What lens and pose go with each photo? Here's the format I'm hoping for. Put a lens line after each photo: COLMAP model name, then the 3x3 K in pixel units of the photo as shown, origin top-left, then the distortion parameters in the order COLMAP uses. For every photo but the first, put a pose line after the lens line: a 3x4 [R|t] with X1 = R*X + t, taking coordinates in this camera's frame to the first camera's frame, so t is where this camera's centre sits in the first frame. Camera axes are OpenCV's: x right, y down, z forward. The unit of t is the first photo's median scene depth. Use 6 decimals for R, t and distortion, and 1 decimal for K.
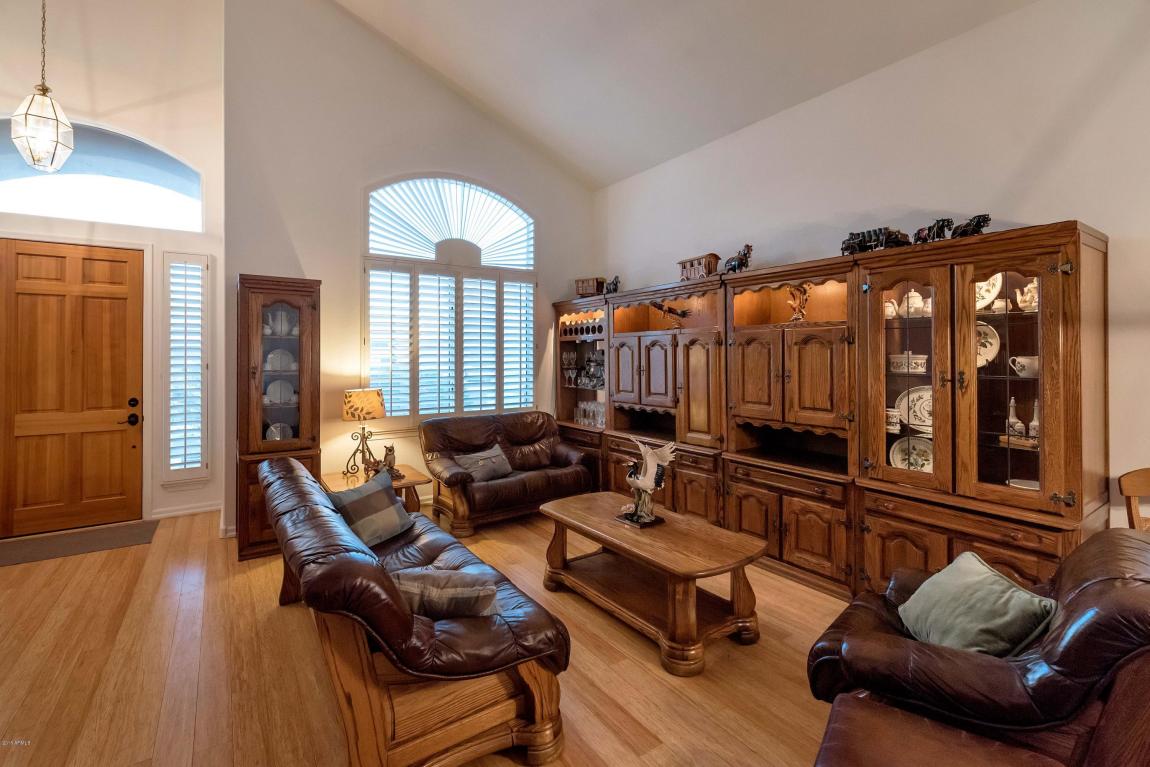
lens RADIAL K [[517.6, 0, 583.7], [0, 517.6, 351.1], [0, 0, 1]] dist [-0.003353, -0.000590]
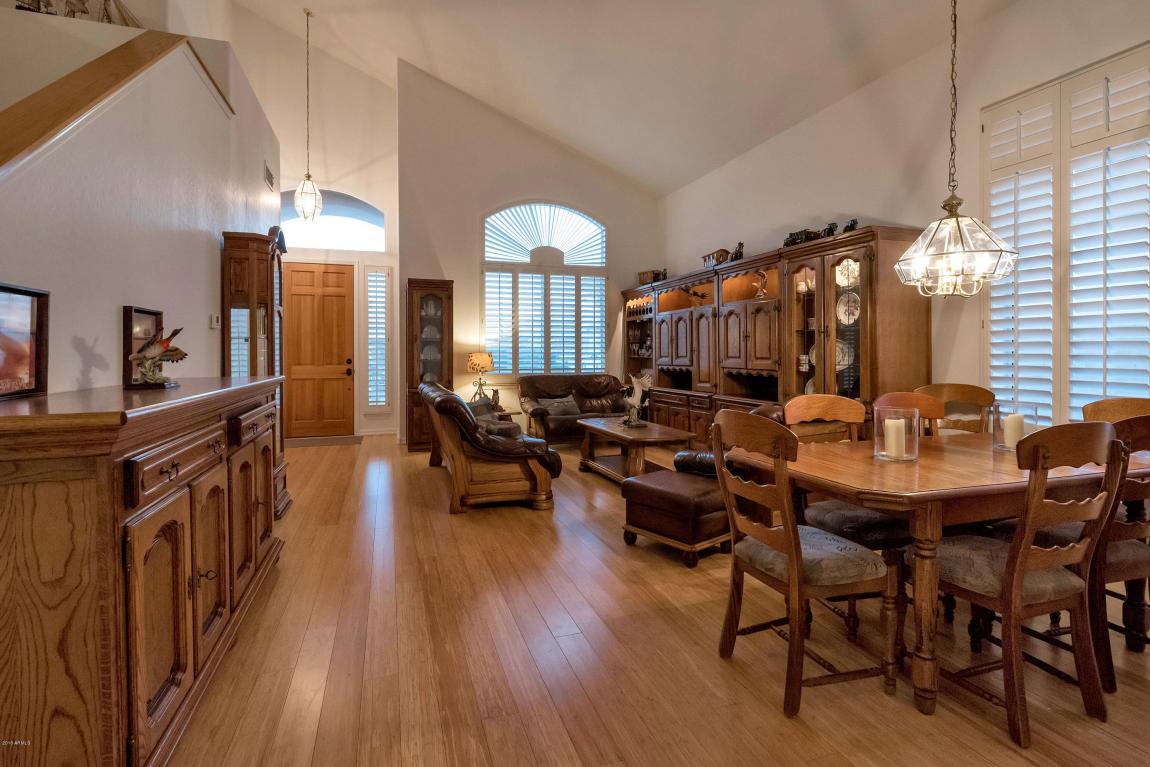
lens RADIAL K [[558.2, 0, 574.4], [0, 558.2, 353.4], [0, 0, 1]] dist [-0.004108, -0.000460]
pose [[0.958892, 0.000325, -0.283772, 0.284082], [0.001805, 0.999972, 0.007243, 0.063722], [0.283767, -0.007457, 0.958864, -0.455596]]
